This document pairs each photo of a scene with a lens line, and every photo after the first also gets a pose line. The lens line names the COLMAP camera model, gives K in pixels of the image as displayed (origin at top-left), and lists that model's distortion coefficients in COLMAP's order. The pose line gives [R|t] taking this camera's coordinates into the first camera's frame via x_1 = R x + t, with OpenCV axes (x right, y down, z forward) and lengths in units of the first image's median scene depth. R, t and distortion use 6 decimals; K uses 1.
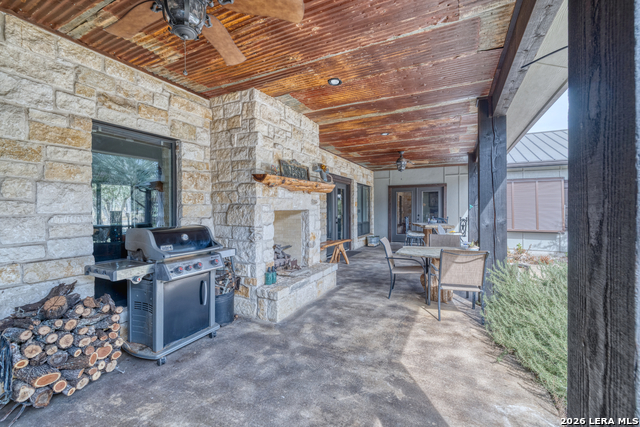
lens RADIAL K [[271.2, 0, 320.0], [0, 271.2, 211.8], [0, 0, 1]] dist [-0.000908, -0.000361]
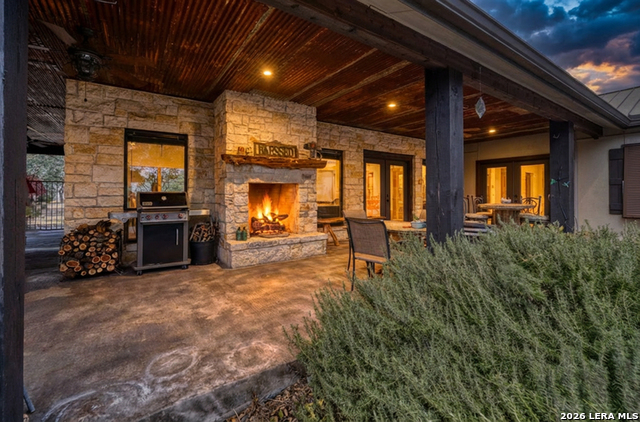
lens RADIAL K [[272.3, 0, 324.2], [0, 272.3, 191.6], [0, 0, 1]] dist [-0.000936, 0.000089]
pose [[0.877544, -0.002208, -0.479491, 1.203191], [-0.005789, 0.999868, -0.015199, 0.089193], [0.479461, 0.016114, 0.877415, 0.105865]]
